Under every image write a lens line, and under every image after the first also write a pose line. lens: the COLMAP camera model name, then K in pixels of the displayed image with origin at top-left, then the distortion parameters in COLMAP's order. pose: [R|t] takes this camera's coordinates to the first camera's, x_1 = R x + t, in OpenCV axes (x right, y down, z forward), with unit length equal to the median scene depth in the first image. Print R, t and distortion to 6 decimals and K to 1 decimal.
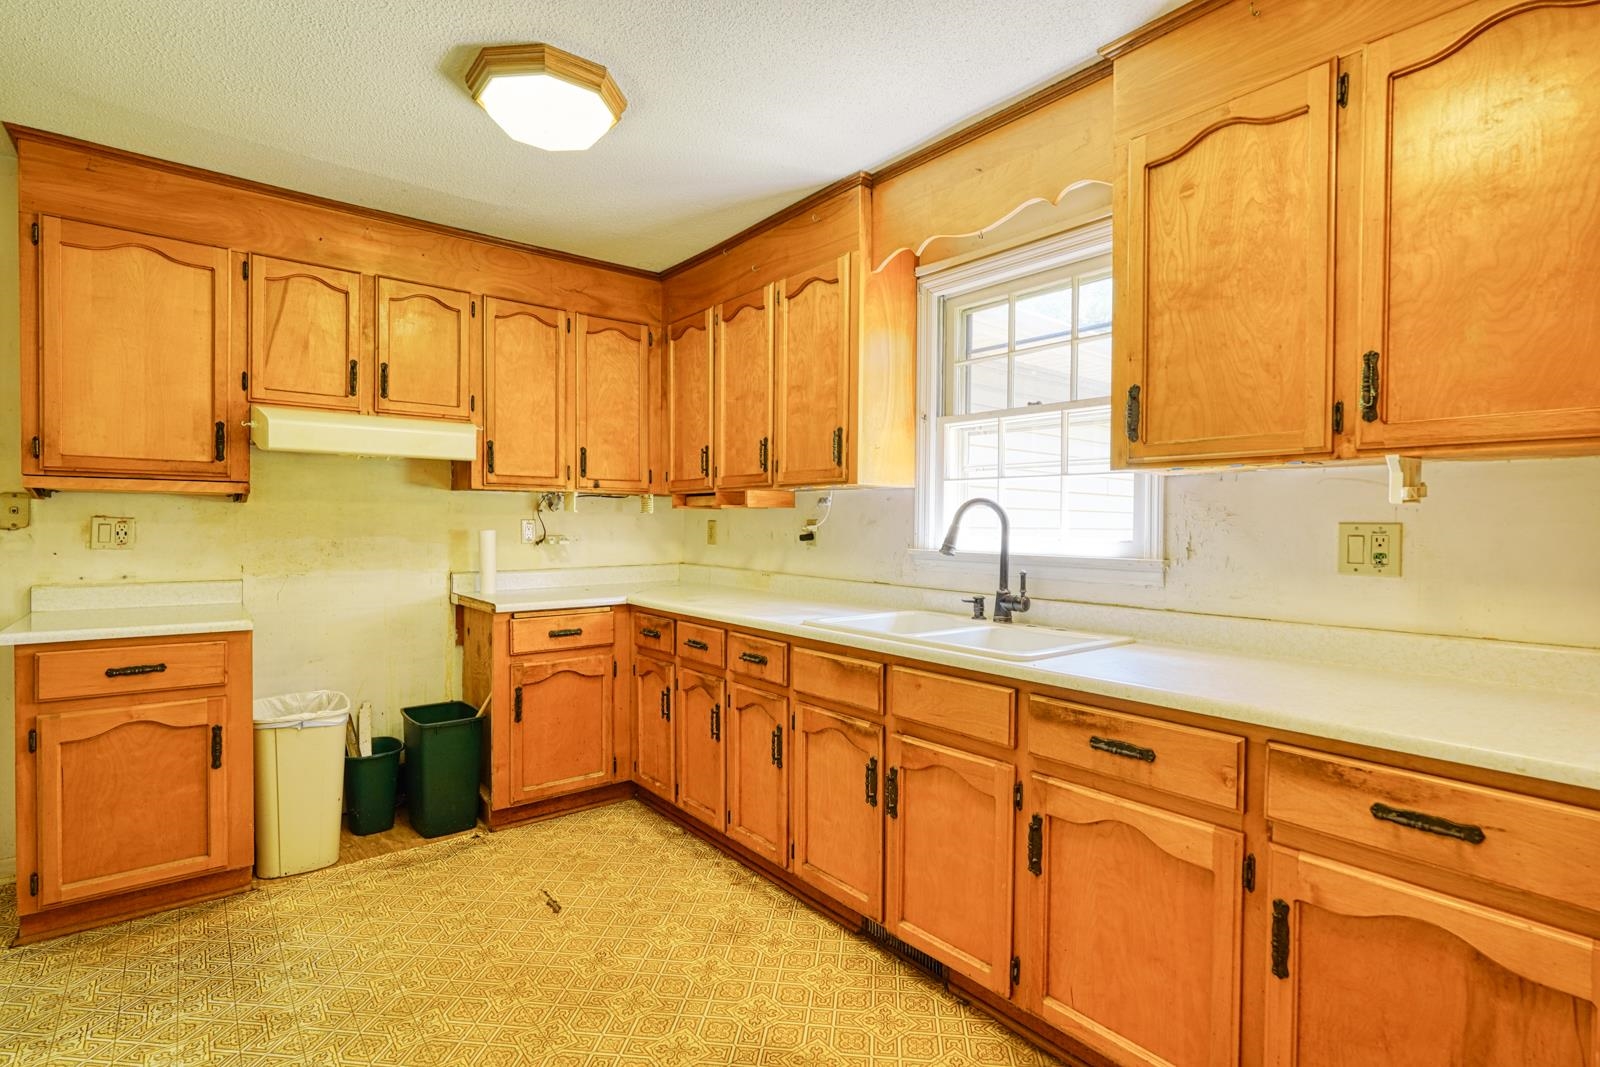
lens RADIAL K [[798.8, 0, 800.0], [0, 798.8, 533.5], [0, 0, 1]] dist [-0.003386, 0.007613]
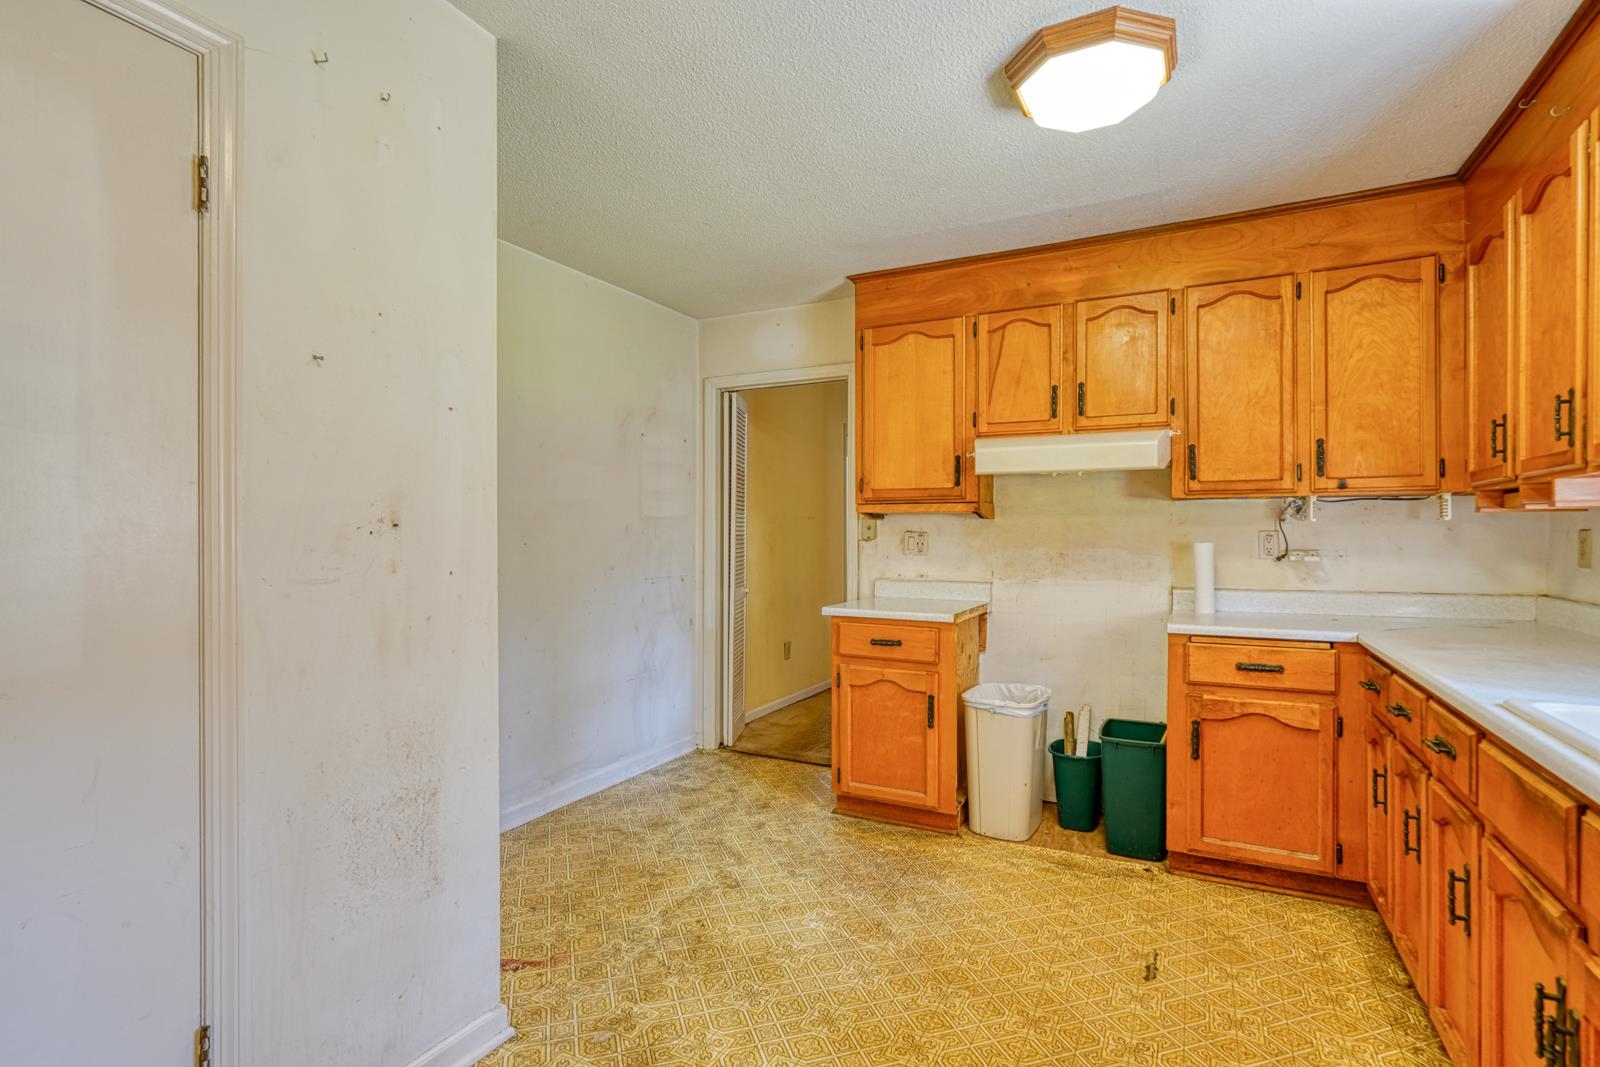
lens RADIAL K [[798.8, 0, 800.0], [0, 798.8, 533.5], [0, 0, 1]] dist [-0.003386, 0.007613]
pose [[0.386423, -0.005812, -0.922303, 0.296414], [-0.009518, 0.999902, -0.010289, -0.001170], [0.922272, 0.012755, 0.386330, 0.253122]]
